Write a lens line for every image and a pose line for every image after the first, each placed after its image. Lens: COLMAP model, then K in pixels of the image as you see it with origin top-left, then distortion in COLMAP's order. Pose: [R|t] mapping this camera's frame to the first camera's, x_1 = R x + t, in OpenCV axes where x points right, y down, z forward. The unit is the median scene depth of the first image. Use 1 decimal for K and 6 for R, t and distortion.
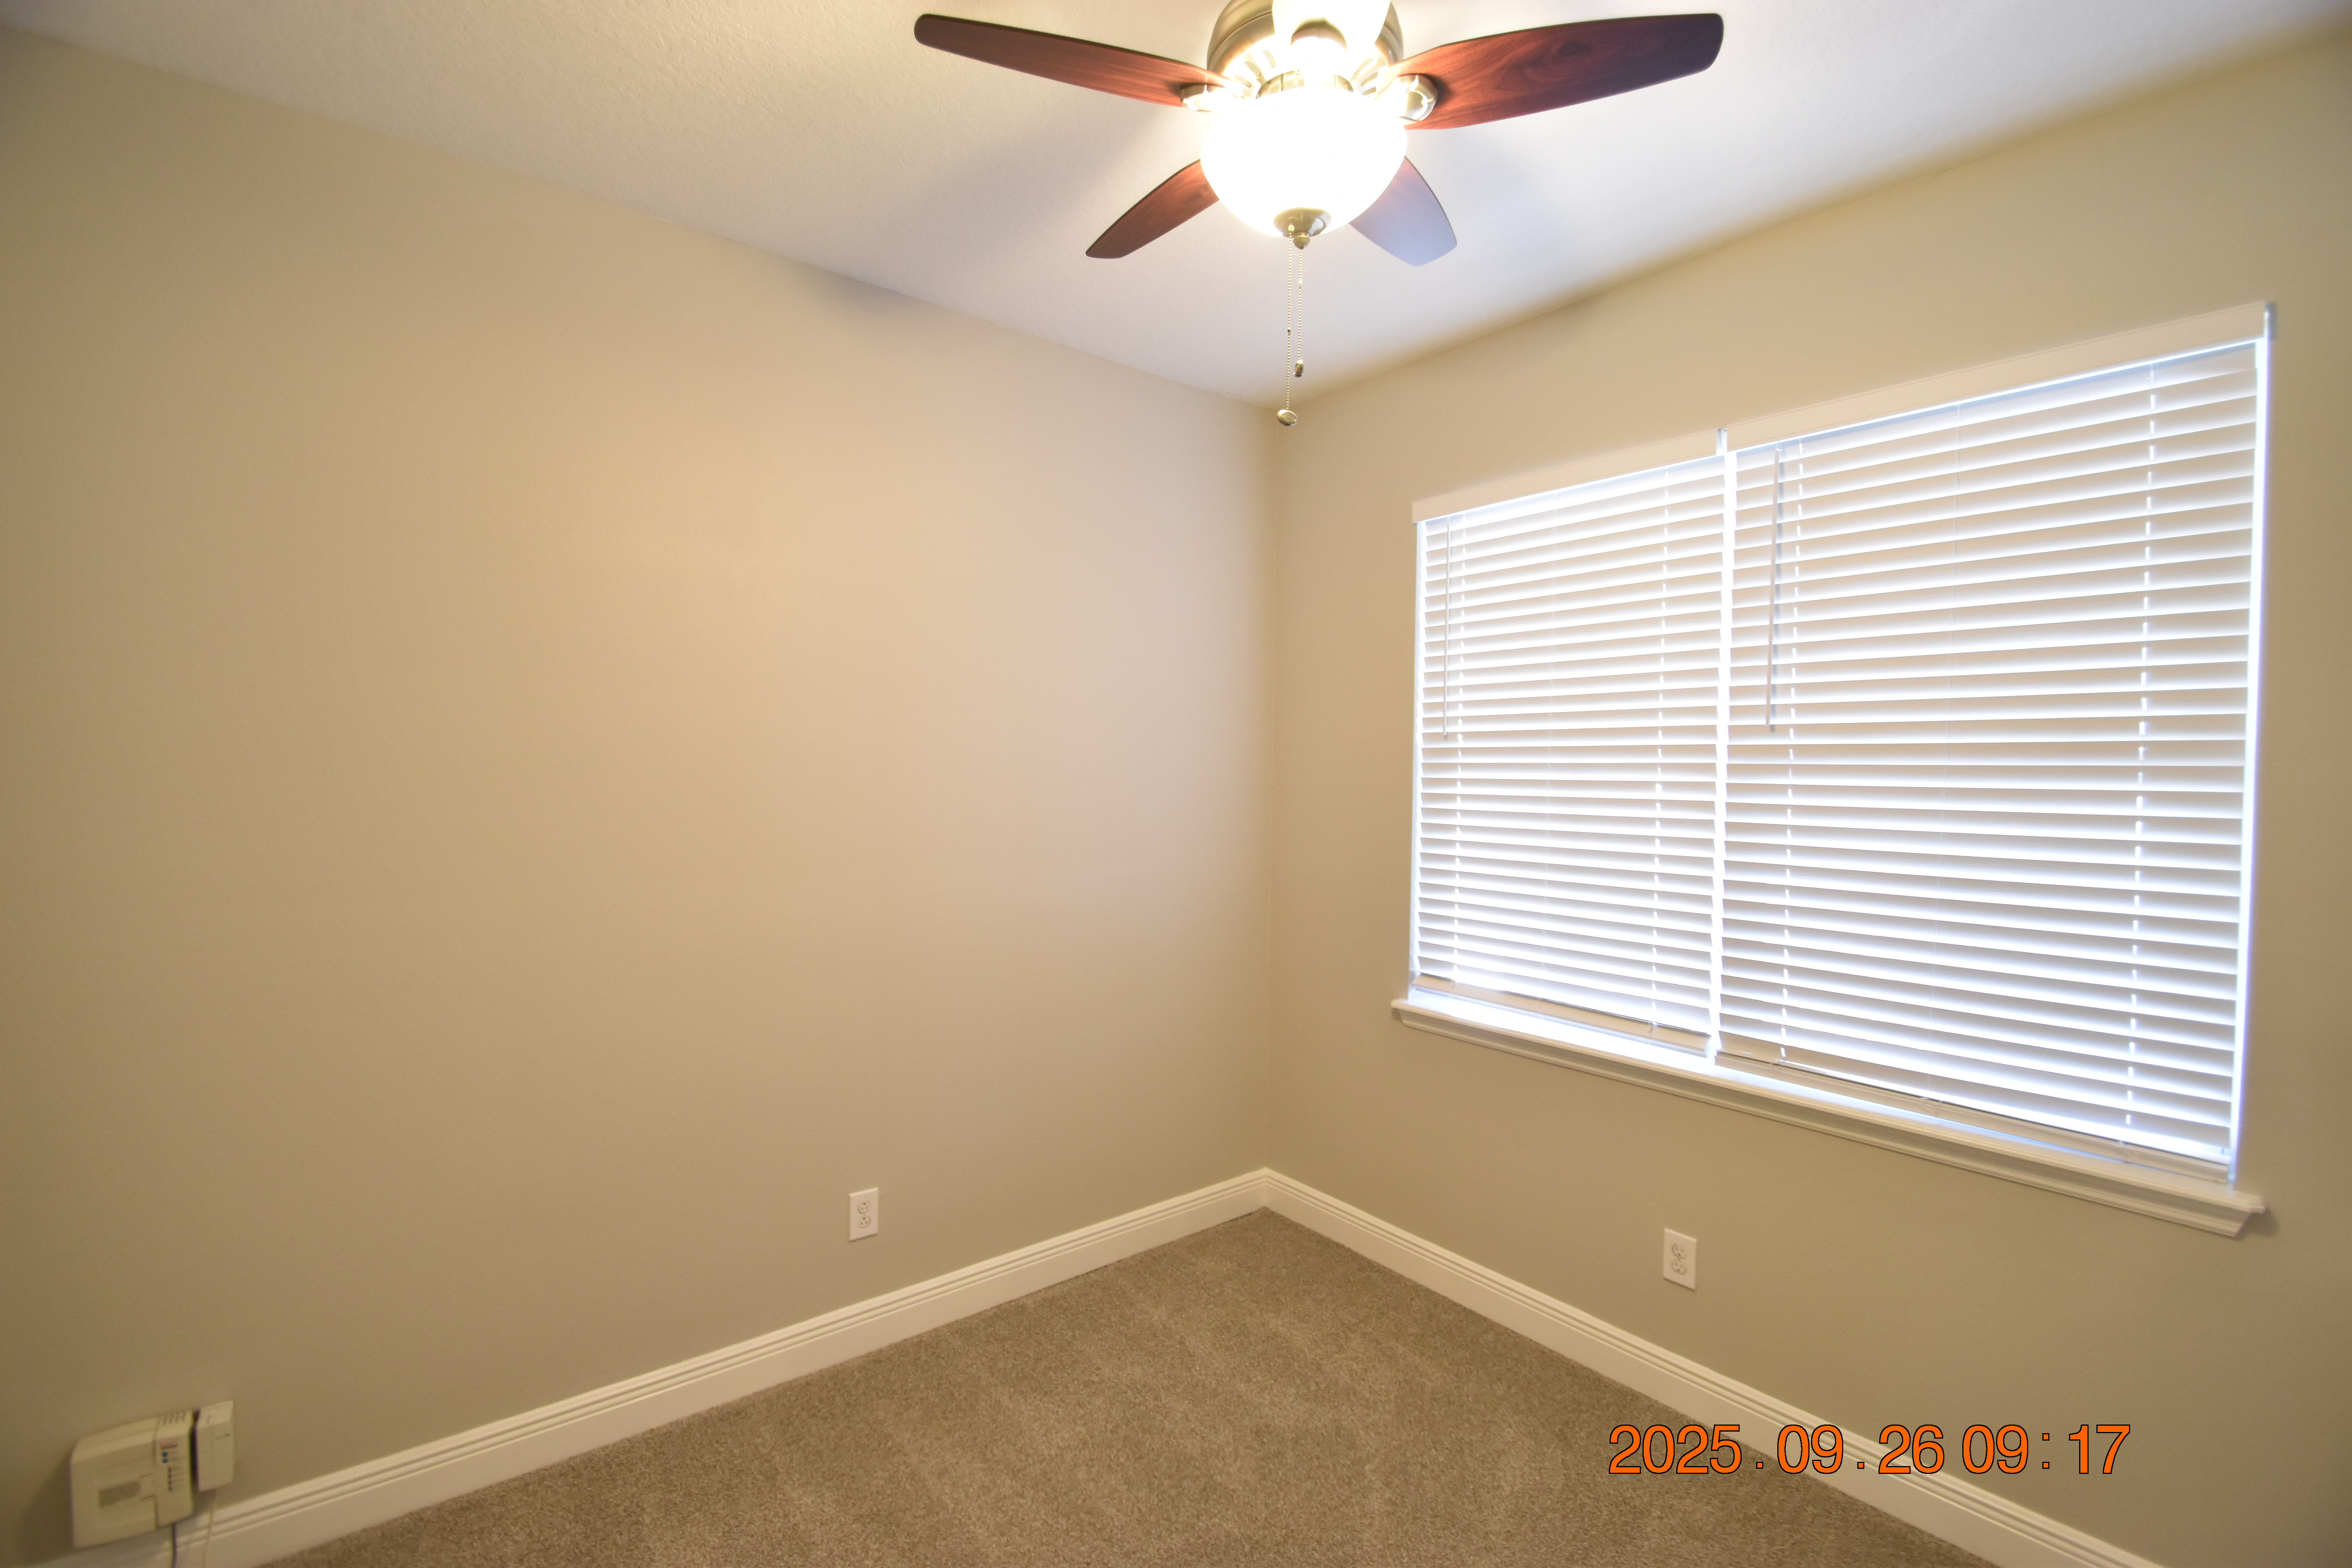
lens RADIAL K [[1030.1, 0, 1170.8], [0, 1030.1, 771.9], [0, 0, 1]] dist [0.008556, -0.013027]
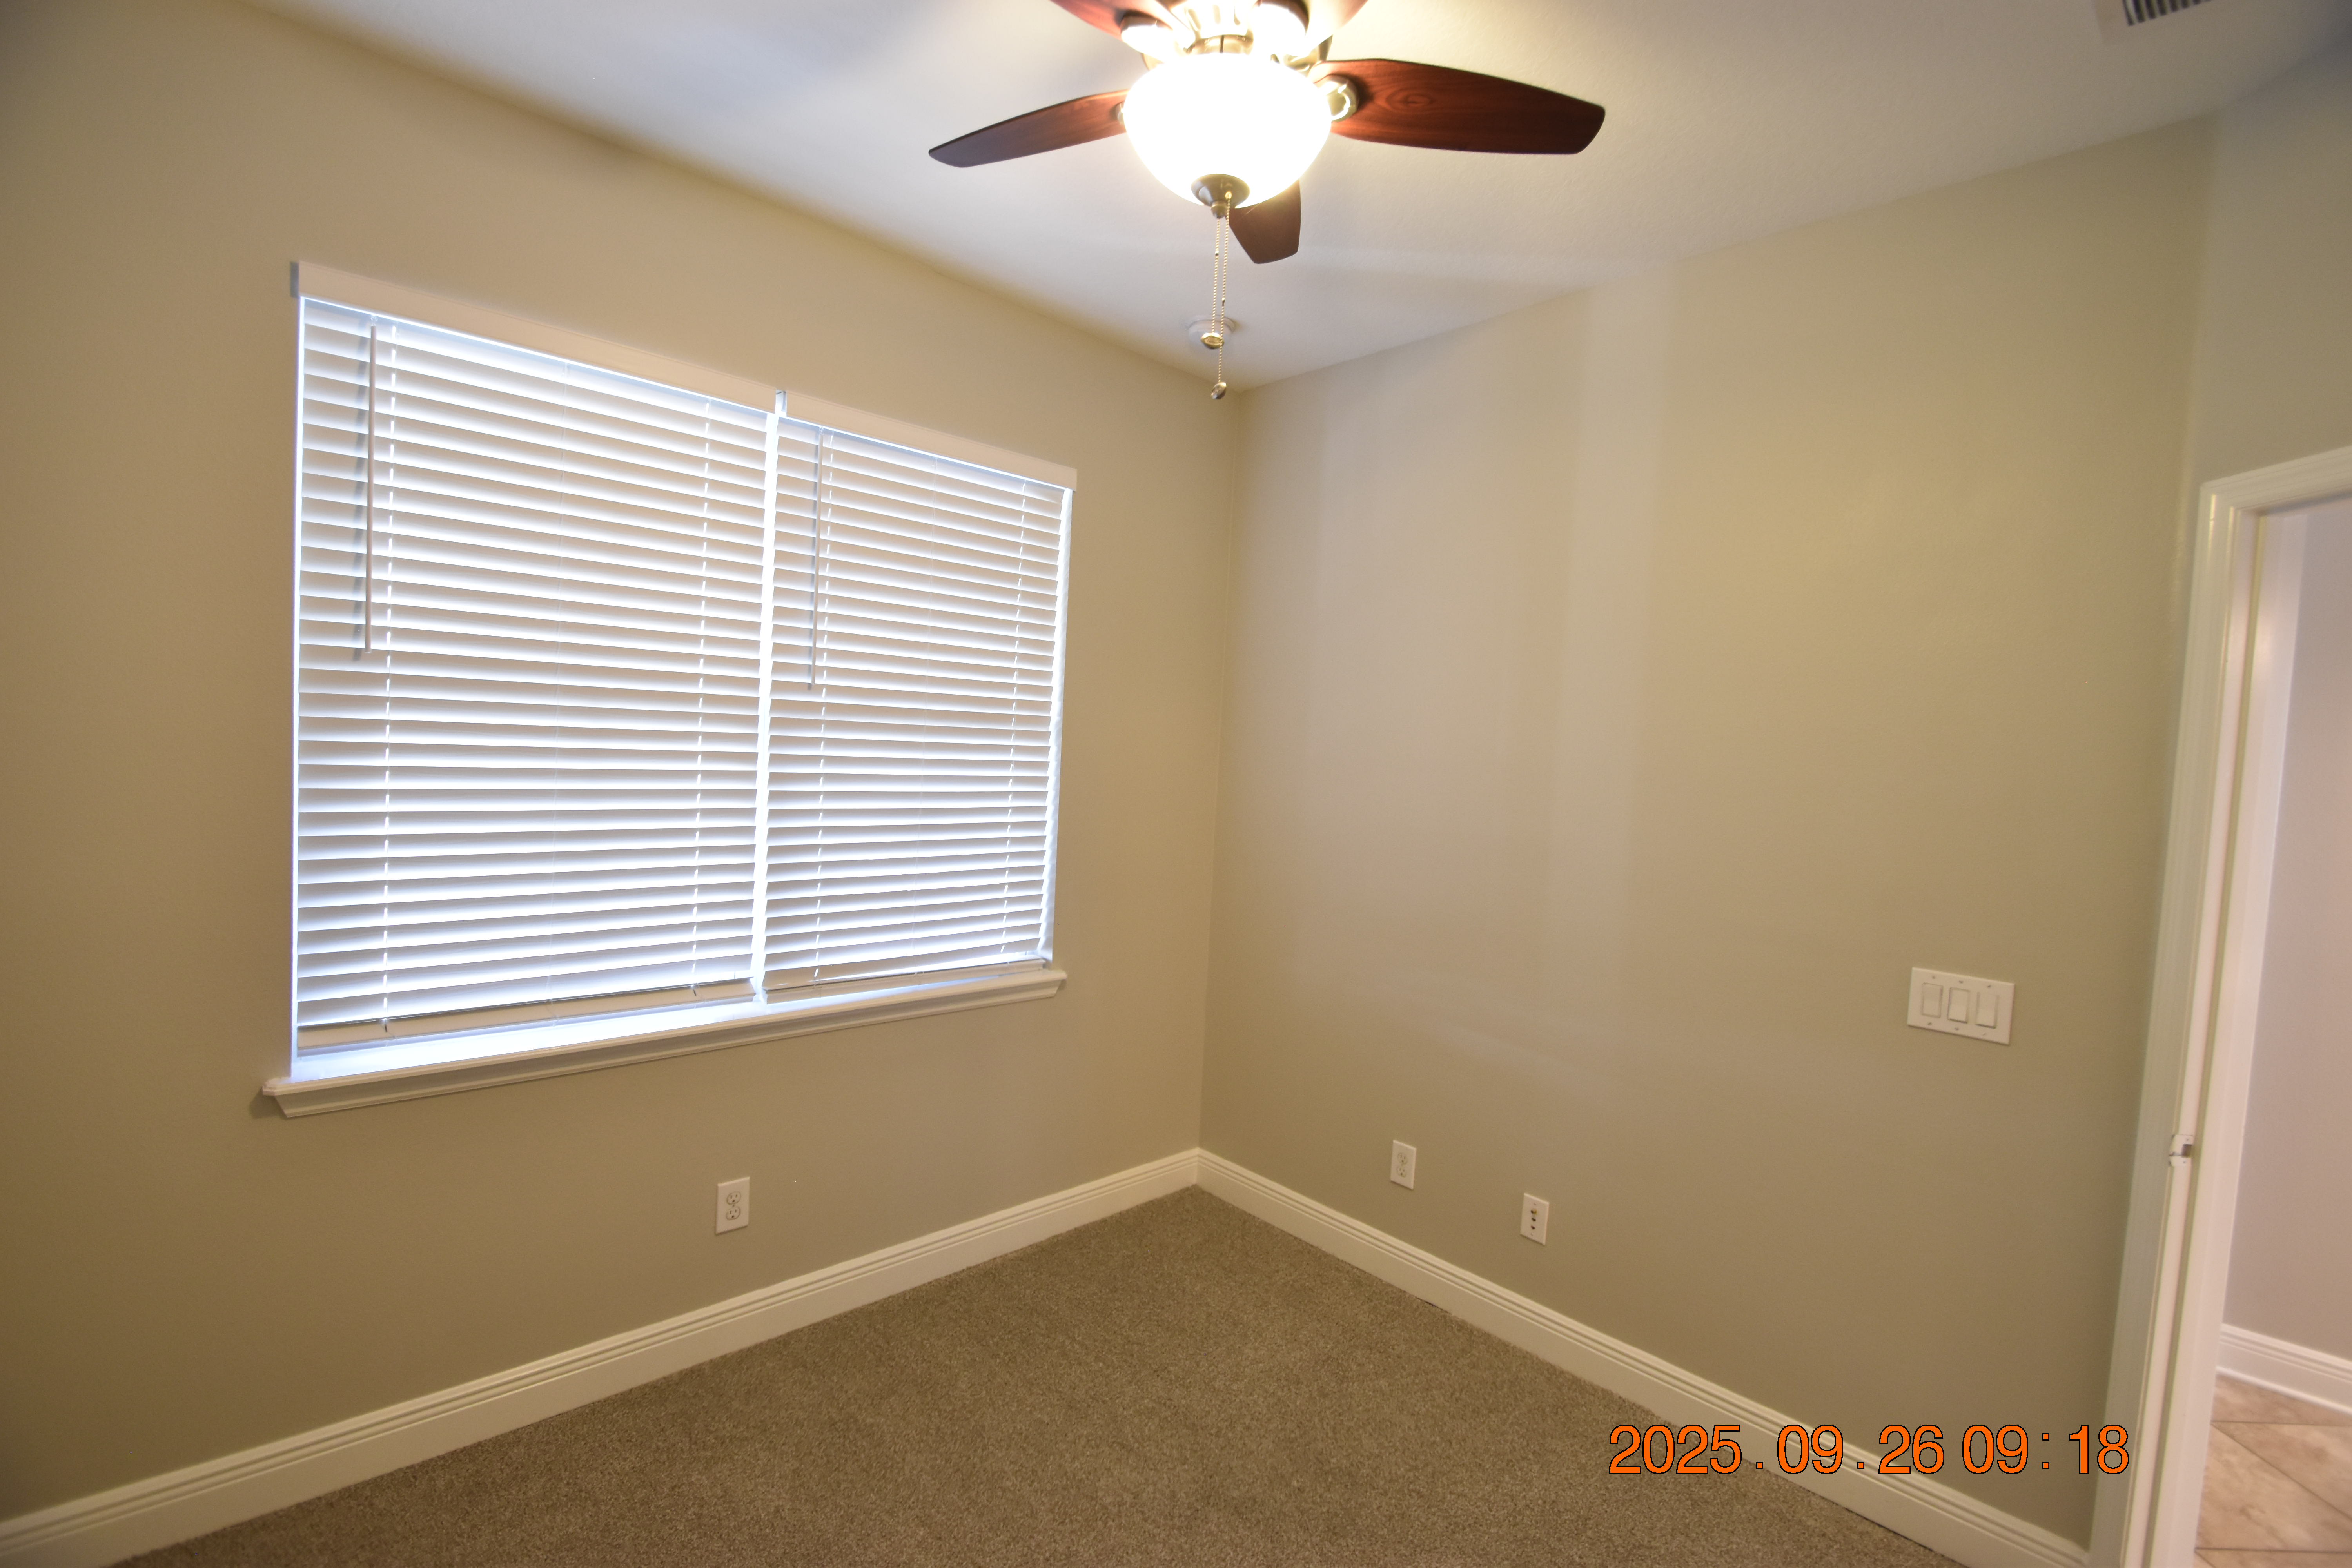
lens RADIAL K [[1030.1, 0, 1172.5], [0, 1030.1, 778.3], [0, 0, 1]] dist [0.008556, -0.013027]
pose [[-0.071374, -0.049113, 0.996240, -0.624163], [-0.043113, 0.998006, 0.046111, -0.013558], [-0.996517, -0.039660, -0.073349, 0.783221]]
